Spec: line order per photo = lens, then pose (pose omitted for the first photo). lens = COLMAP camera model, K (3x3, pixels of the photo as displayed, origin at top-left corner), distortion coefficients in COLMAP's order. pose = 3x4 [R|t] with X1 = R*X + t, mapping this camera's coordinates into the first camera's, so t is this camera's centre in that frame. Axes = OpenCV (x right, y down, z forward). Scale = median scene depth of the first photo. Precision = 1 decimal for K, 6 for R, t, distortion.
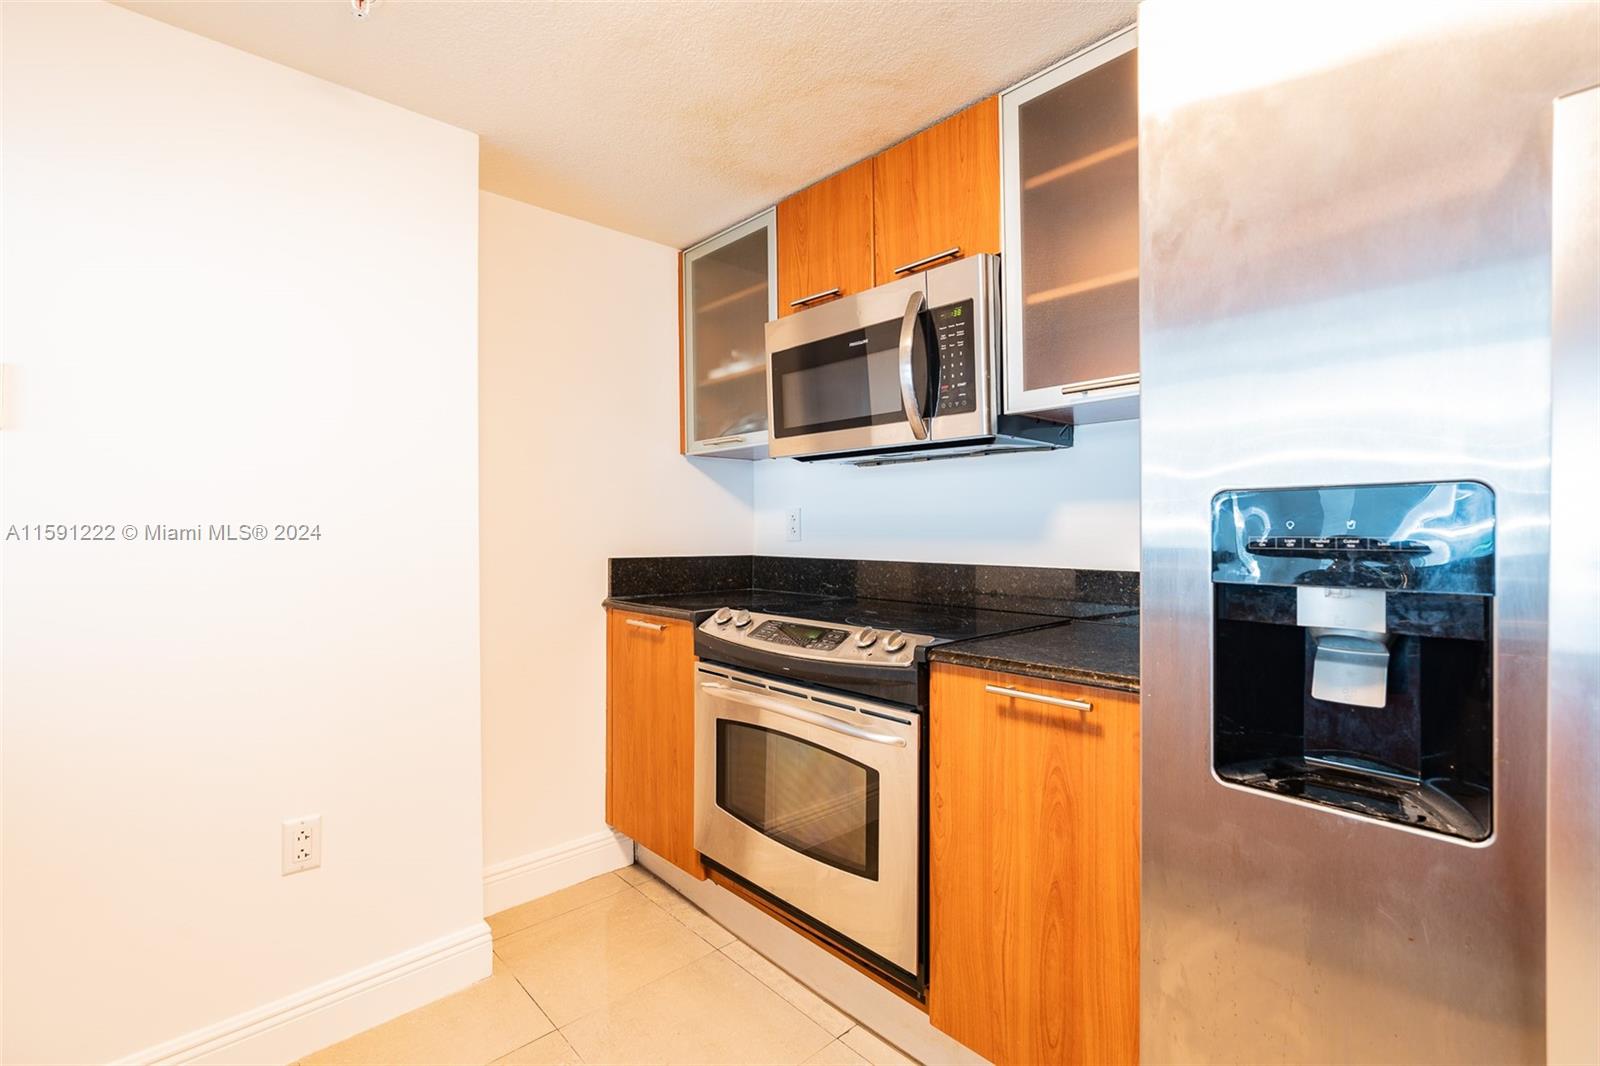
lens RADIAL K [[713.0, 0, 792.6], [0, 713.0, 532.4], [0, 0, 1]] dist [-0.013284, 0.004767]
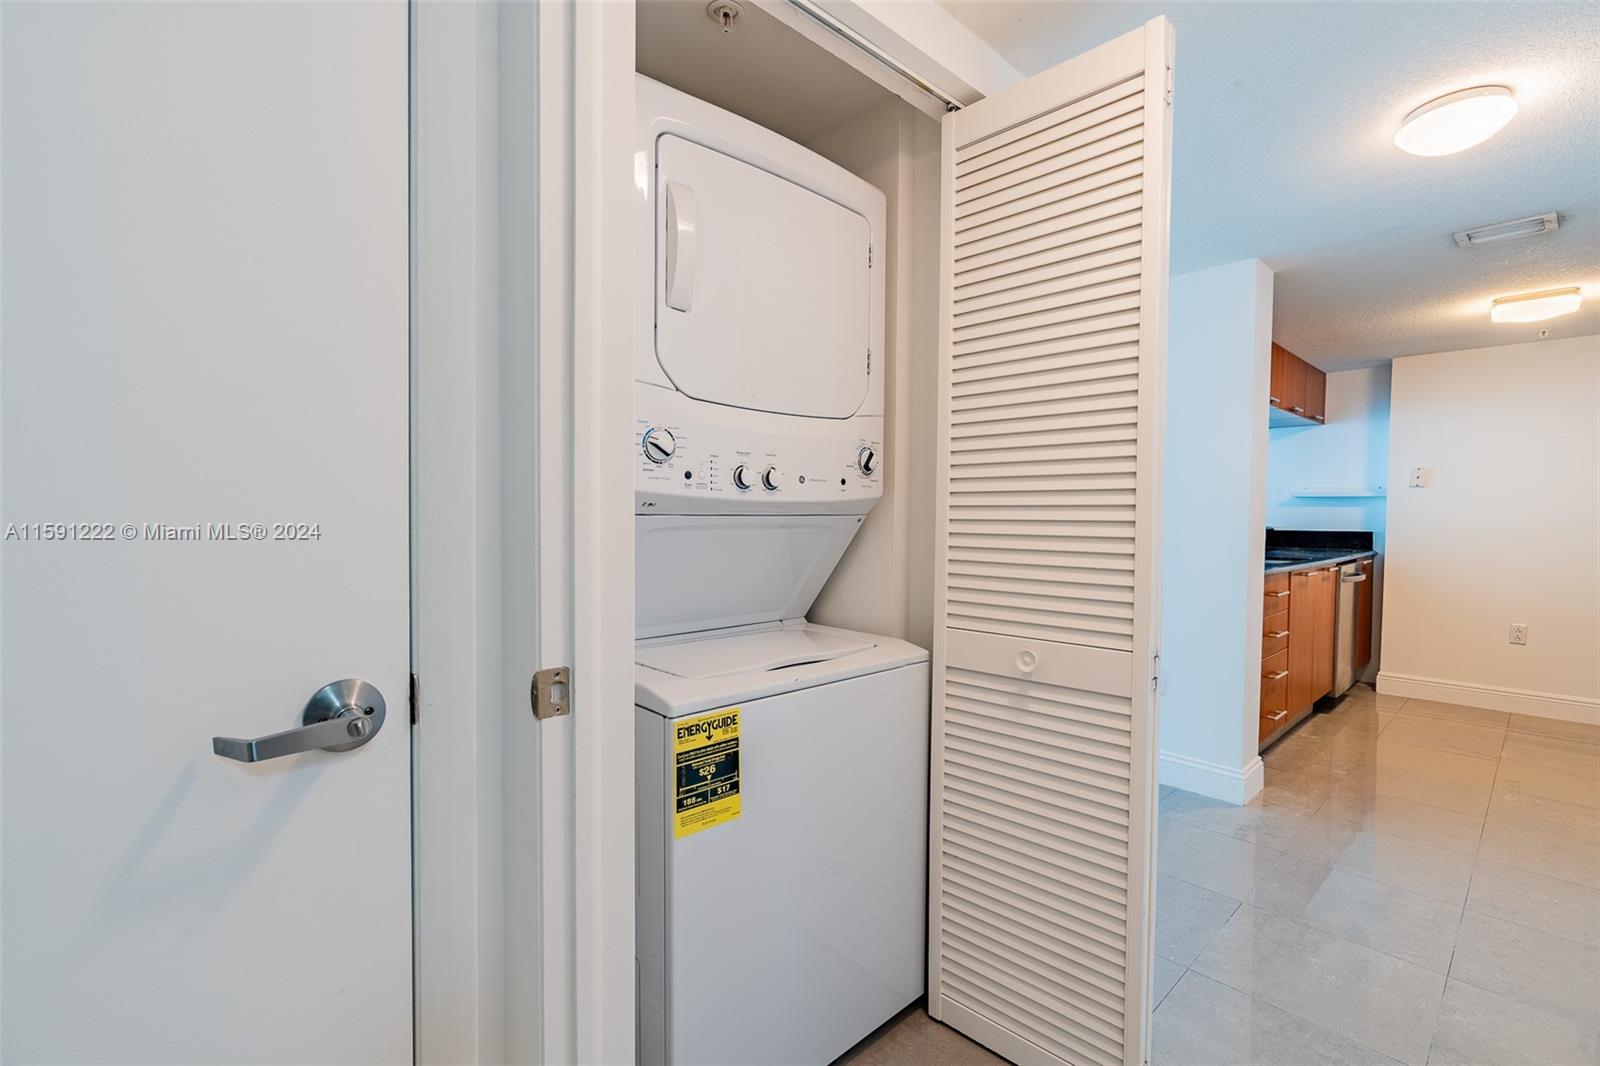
lens RADIAL K [[713.0, 0, 792.6], [0, 713.0, 532.4], [0, 0, 1]] dist [-0.013284, 0.004767]
pose [[0.002716, 0.033335, -0.999441, 1.628673], [-0.022268, 0.999198, 0.033267, 0.024655], [0.999748, 0.022165, 0.003456, -1.463520]]
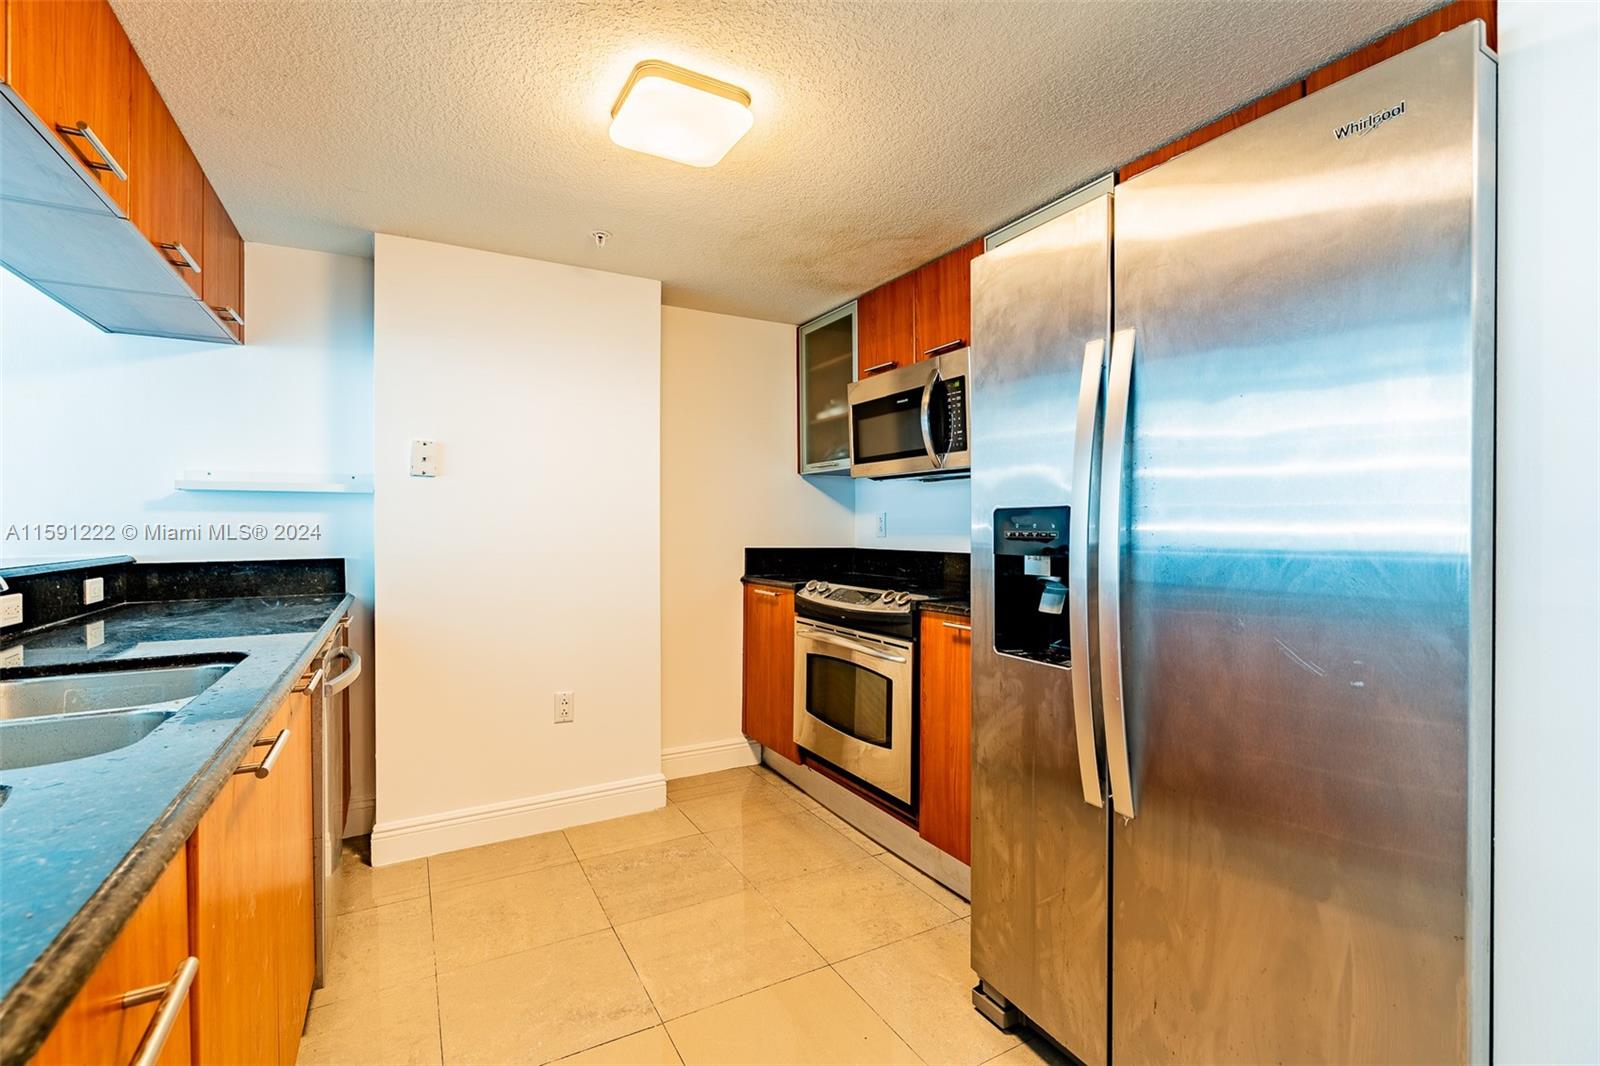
lens RADIAL K [[713.0, 0, 792.6], [0, 713.0, 532.4], [0, 0, 1]] dist [-0.013284, 0.004767]
pose [[0.972352, 0.005879, -0.233445, 0.217653], [-0.005859, 0.999983, 0.000776, 0.004462], [0.233446, 0.000613, 0.972370, -0.478974]]
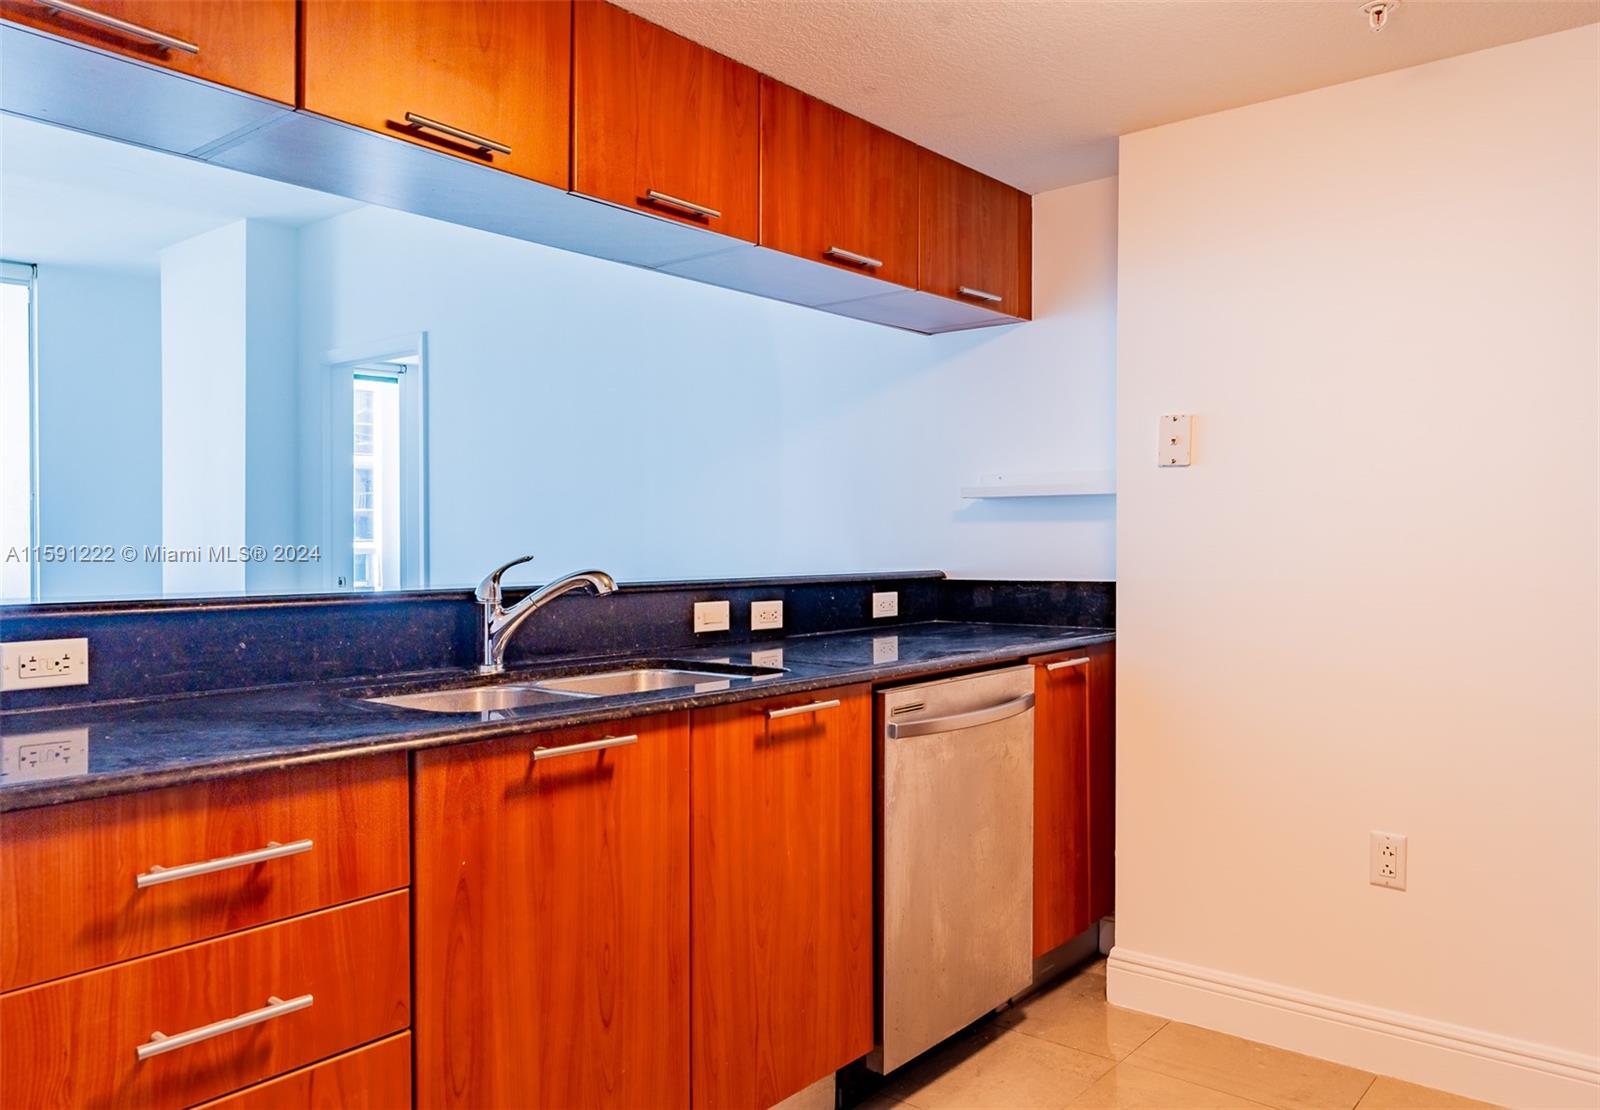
lens RADIAL K [[1166.2, 0, 773.4], [0, 1166.2, 556.0], [0, 0, 1]] dist [0.004534, -0.001989]
pose [[0.117001, 0.016907, -0.992988, 0.673501], [-0.008258, 0.999837, 0.016051, 0.000393], [0.993098, 0.006322, 0.117121, -0.029484]]
